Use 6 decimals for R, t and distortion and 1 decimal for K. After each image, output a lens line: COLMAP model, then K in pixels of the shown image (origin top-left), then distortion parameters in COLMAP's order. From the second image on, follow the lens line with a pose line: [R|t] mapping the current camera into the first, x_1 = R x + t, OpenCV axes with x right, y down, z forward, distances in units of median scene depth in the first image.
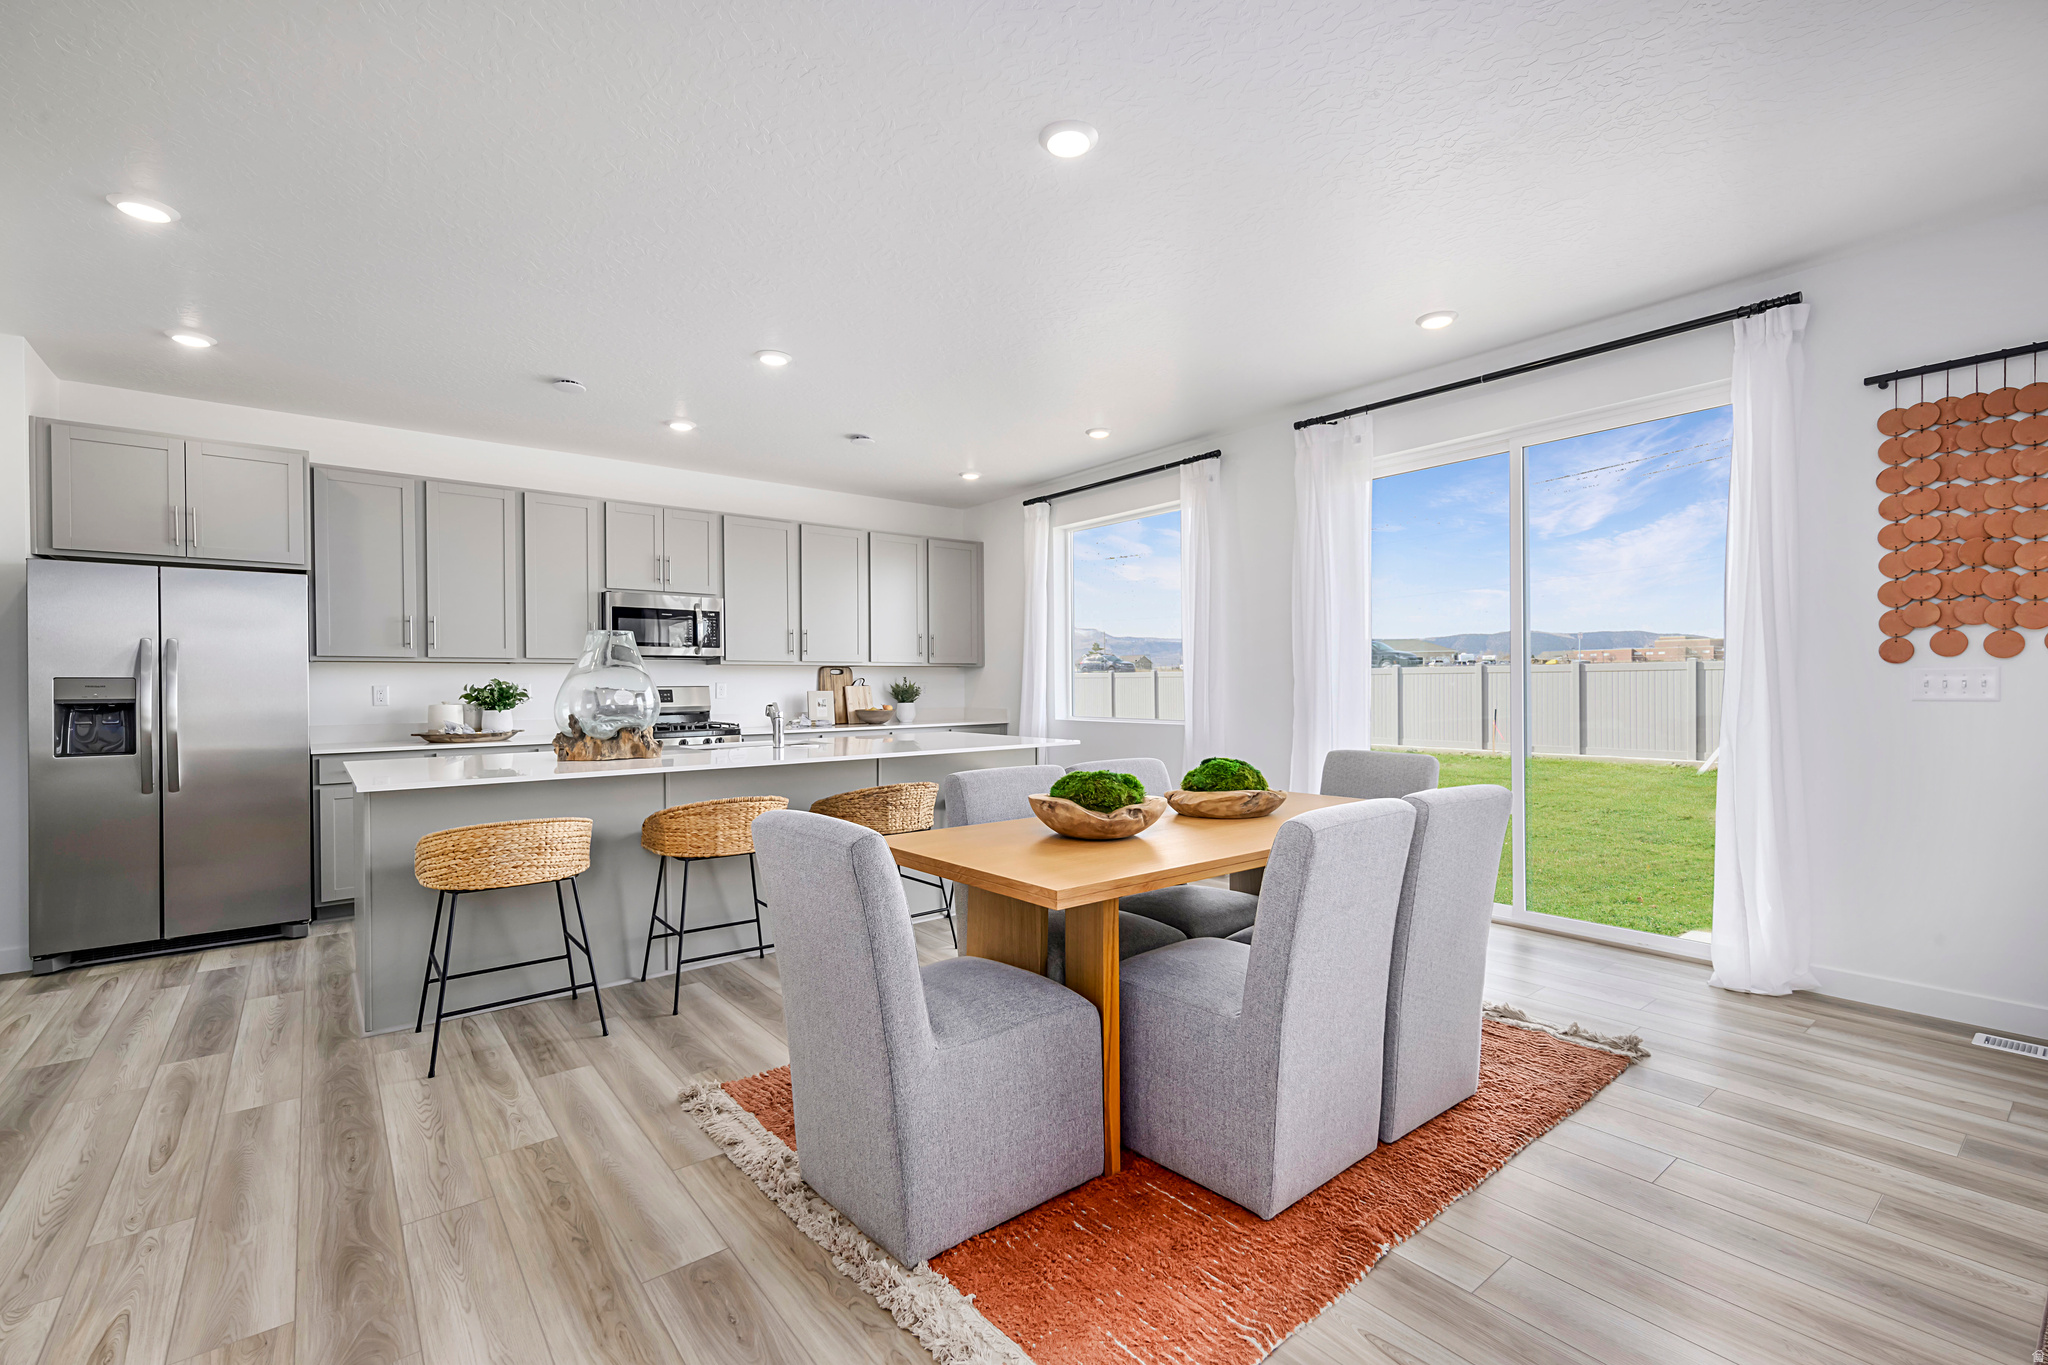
lens RADIAL K [[887.4, 0, 1030.9], [0, 887.4, 691.7], [0, 0, 1]] dist [0.003797, 0.000965]
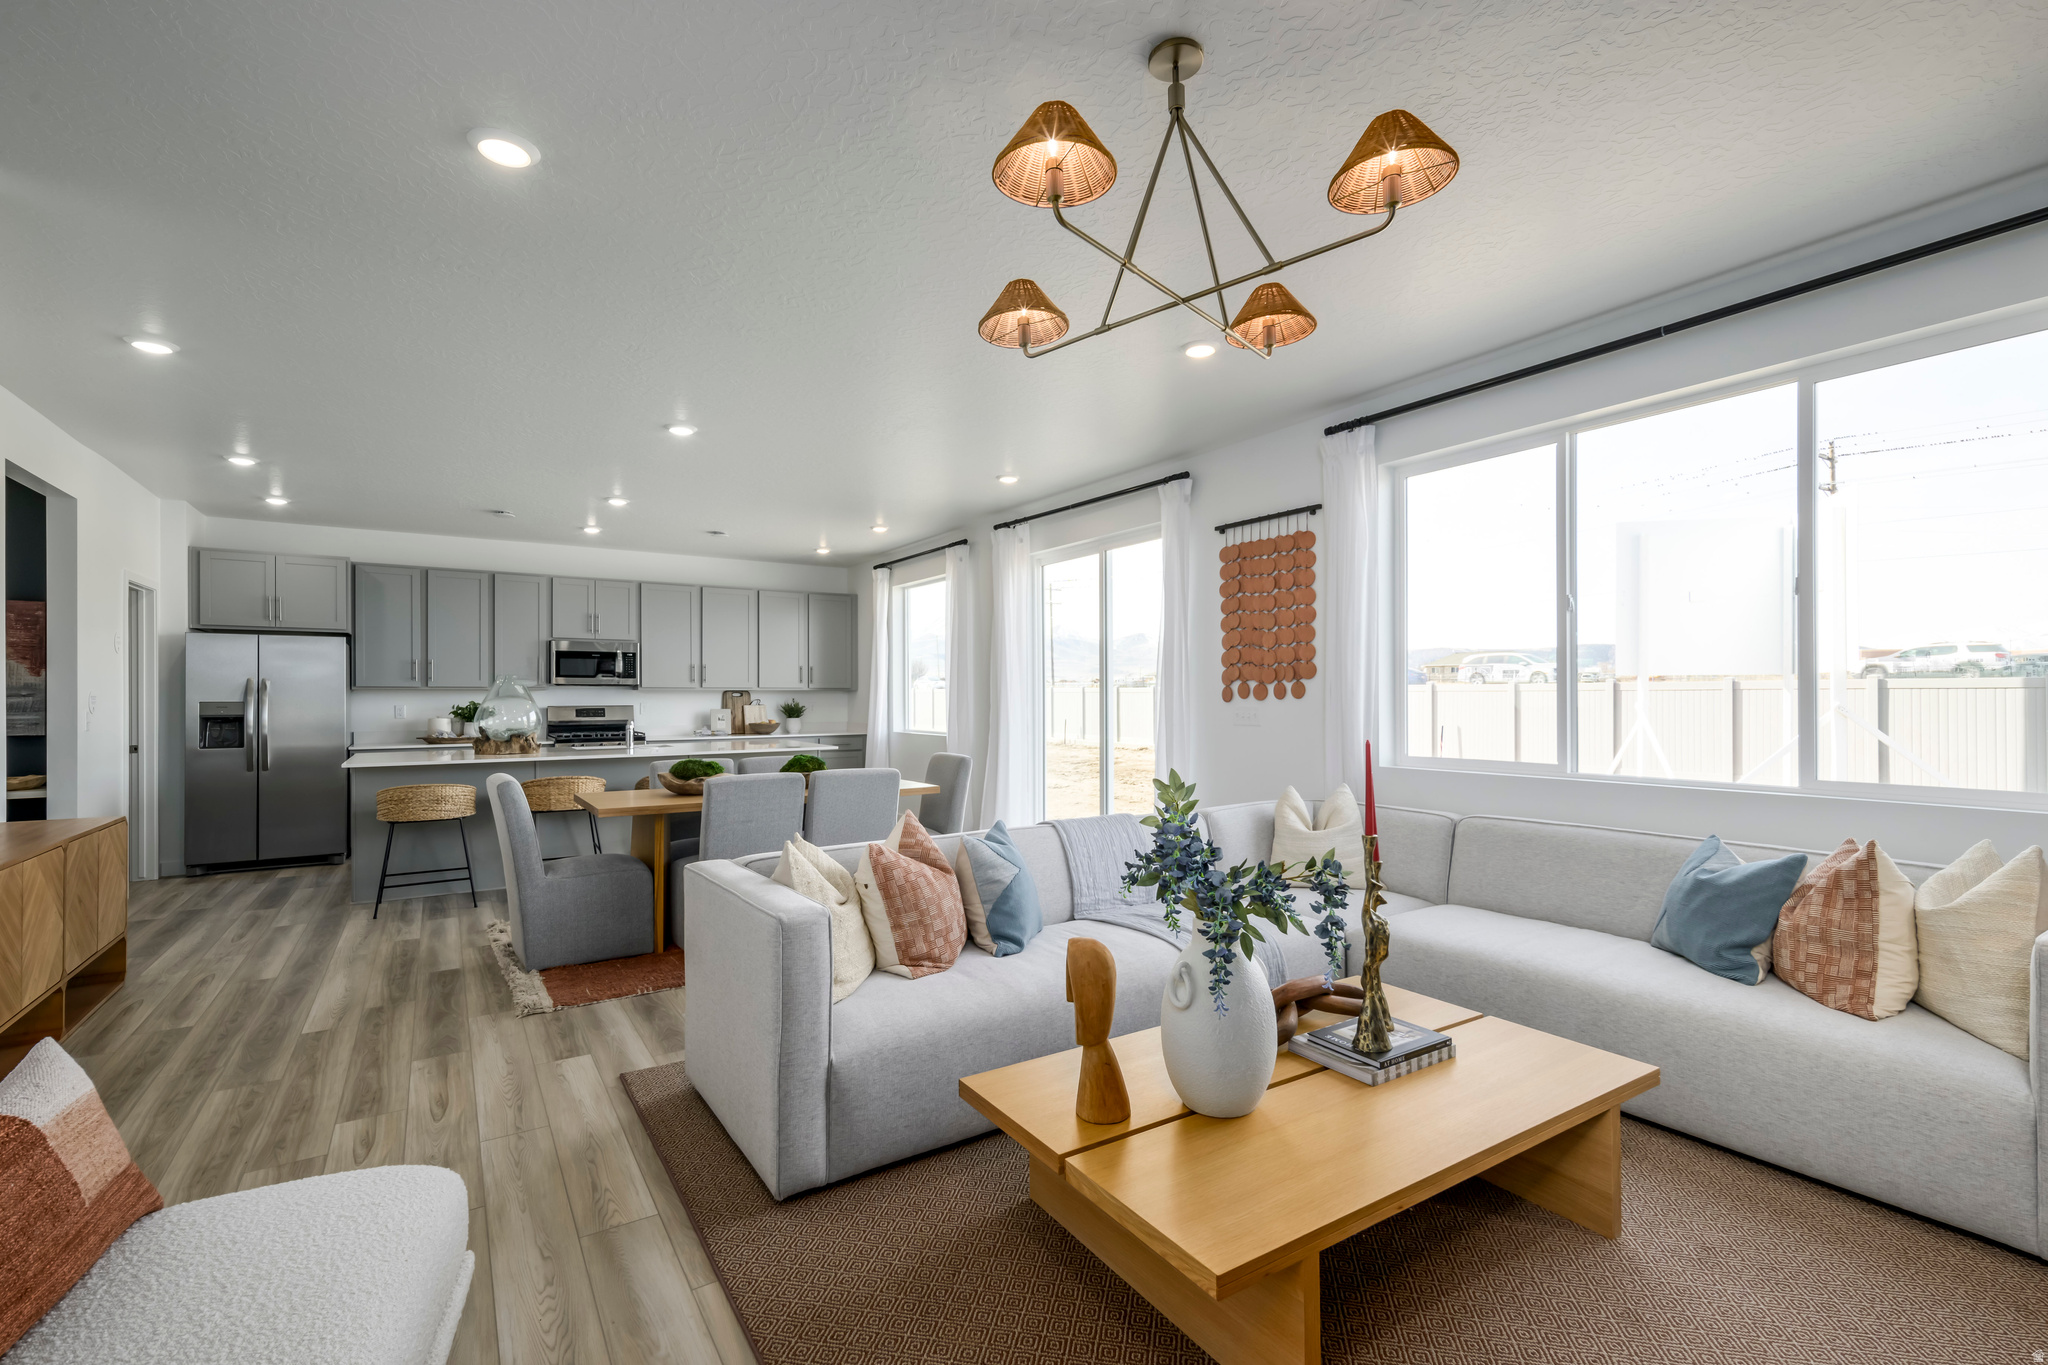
lens RADIAL K [[887.4, 0, 1014.4], [0, 887.4, 693.5], [0, 0, 1]] dist [0.003797, 0.000965]
pose [[0.995413, 0.005367, -0.095520, 0.476445], [-0.006472, 0.999916, -0.011262, -0.017426], [0.095451, 0.011828, 0.995364, -0.420475]]
